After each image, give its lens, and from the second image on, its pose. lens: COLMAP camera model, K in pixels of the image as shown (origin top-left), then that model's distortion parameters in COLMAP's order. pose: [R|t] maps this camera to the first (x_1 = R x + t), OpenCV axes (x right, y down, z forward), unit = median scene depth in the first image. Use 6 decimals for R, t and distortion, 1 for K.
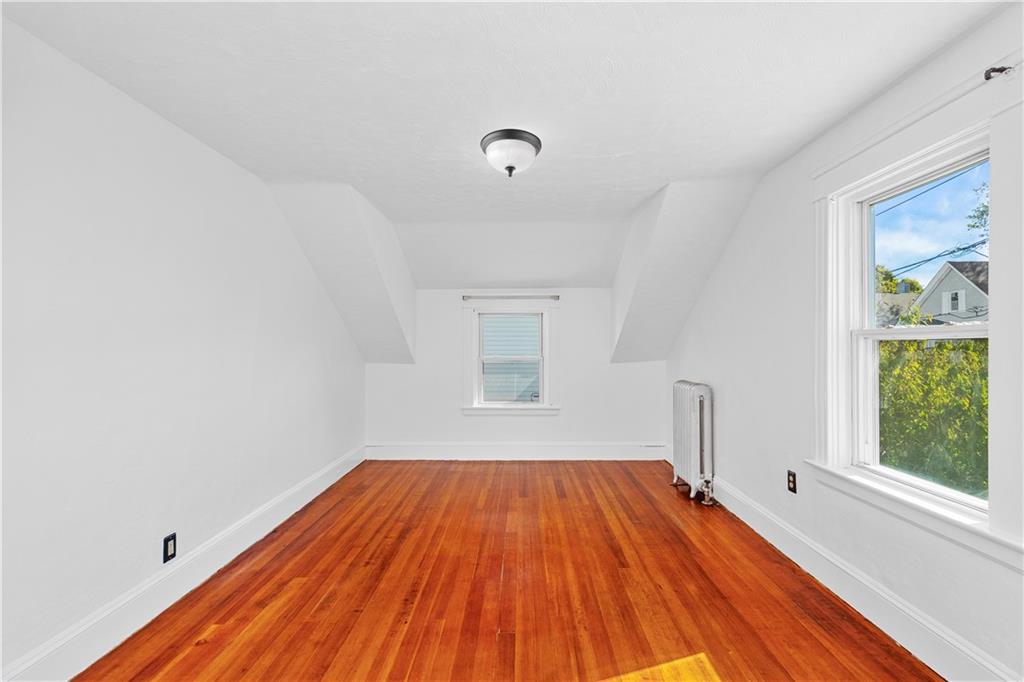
lens RADIAL K [[462.0, 0, 506.5], [0, 462.0, 346.6], [0, 0, 1]] dist [0.024972, 0.000031]
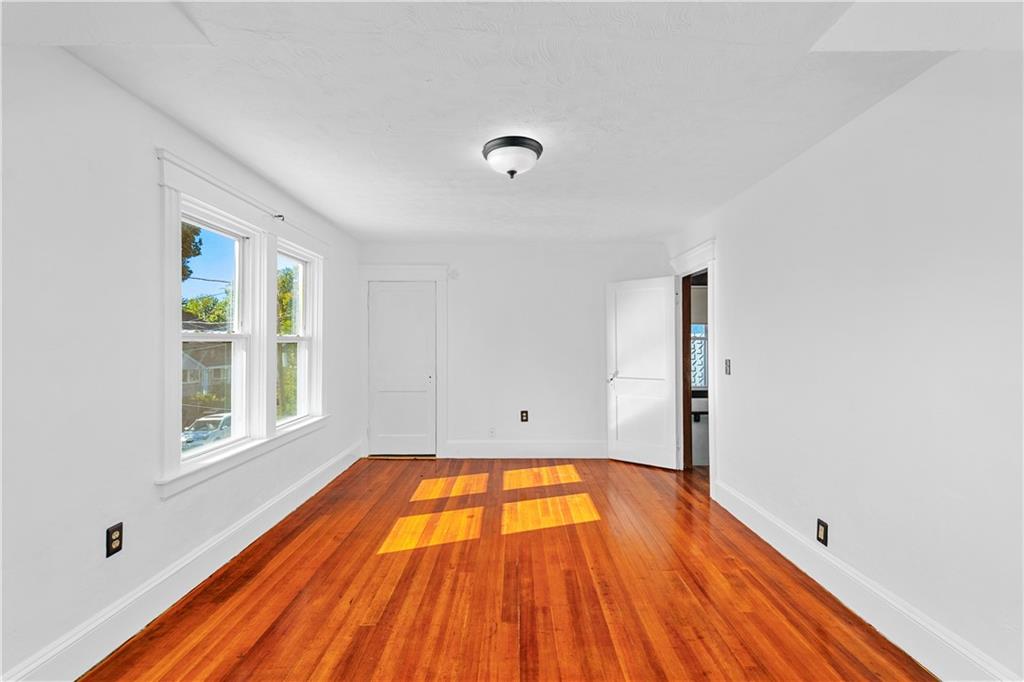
lens RADIAL K [[462.0, 0, 511.2], [0, 462.0, 340.3], [0, 0, 1]] dist [0.024972, 0.000031]
pose [[-0.999727, 0.001473, -0.023338, 0.022688], [0.001540, 0.999995, -0.002863, -0.011649], [0.023334, -0.002898, -0.999724, 1.779902]]
